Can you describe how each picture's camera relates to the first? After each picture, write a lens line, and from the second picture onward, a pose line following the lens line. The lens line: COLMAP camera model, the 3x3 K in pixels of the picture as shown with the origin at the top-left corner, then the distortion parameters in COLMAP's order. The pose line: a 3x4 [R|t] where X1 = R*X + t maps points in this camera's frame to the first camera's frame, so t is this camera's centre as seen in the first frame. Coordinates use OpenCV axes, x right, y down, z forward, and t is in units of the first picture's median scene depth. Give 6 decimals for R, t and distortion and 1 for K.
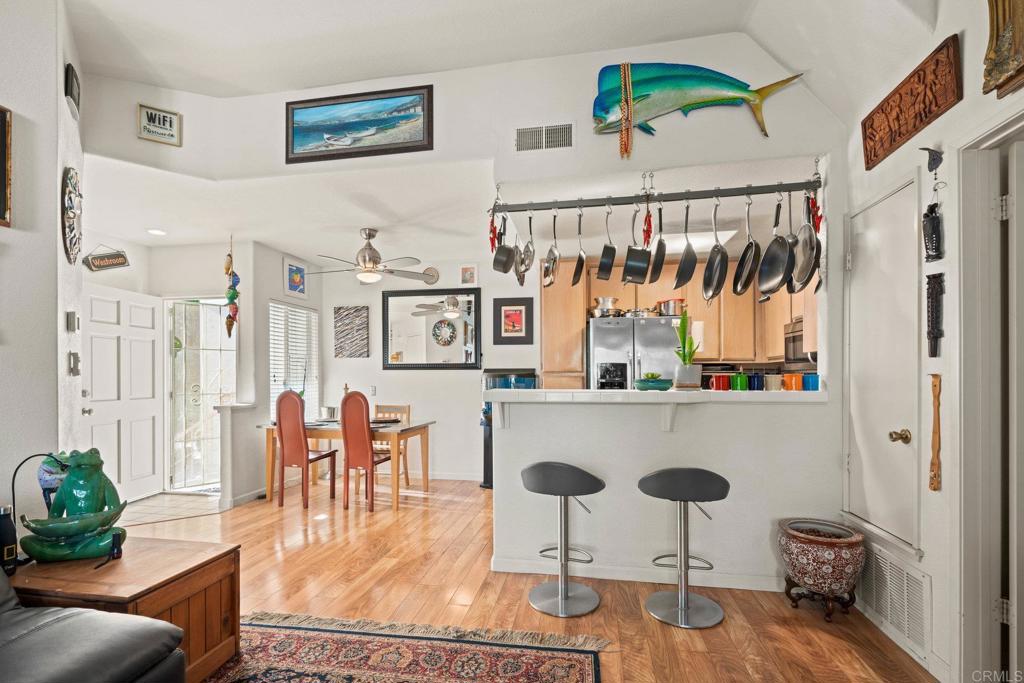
lens RADIAL K [[476.7, 0, 502.8], [0, 476.7, 377.8], [0, 0, 1]] dist [0.006246, 0.002314]
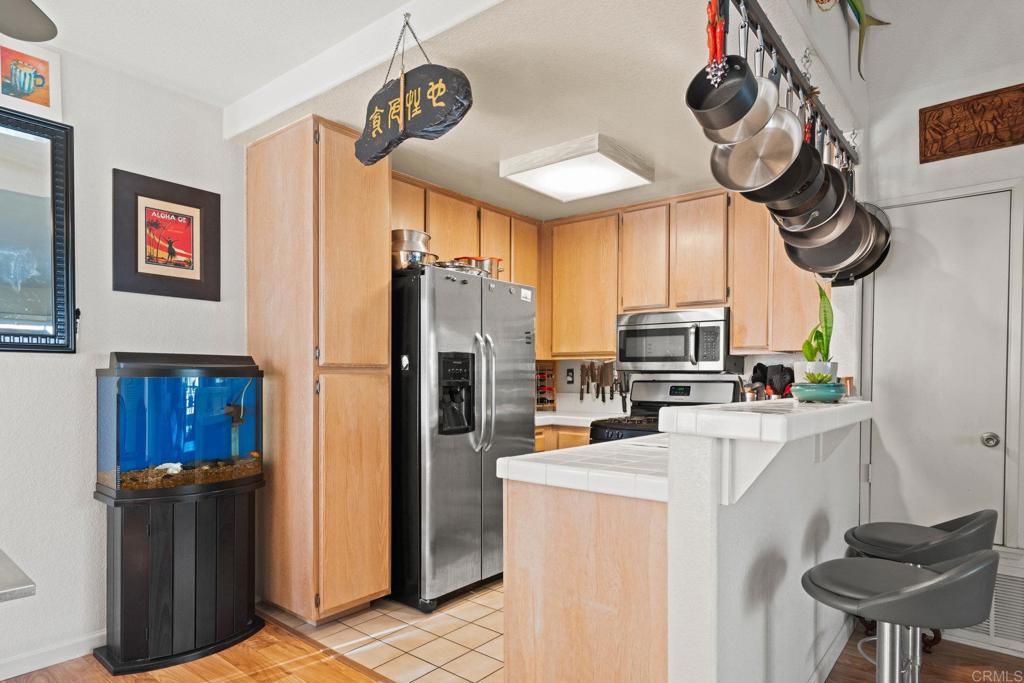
lens RADIAL K [[586.0, 0, 524.5], [0, 586.0, 380.7], [0, 0, 1]] dist [-0.000663, 0.000159]
pose [[0.479388, -0.000664, 0.877603, -0.273803], [-0.005560, 0.999977, 0.003794, -0.000943], [-0.877585, -0.006698, 0.479374, 0.491014]]
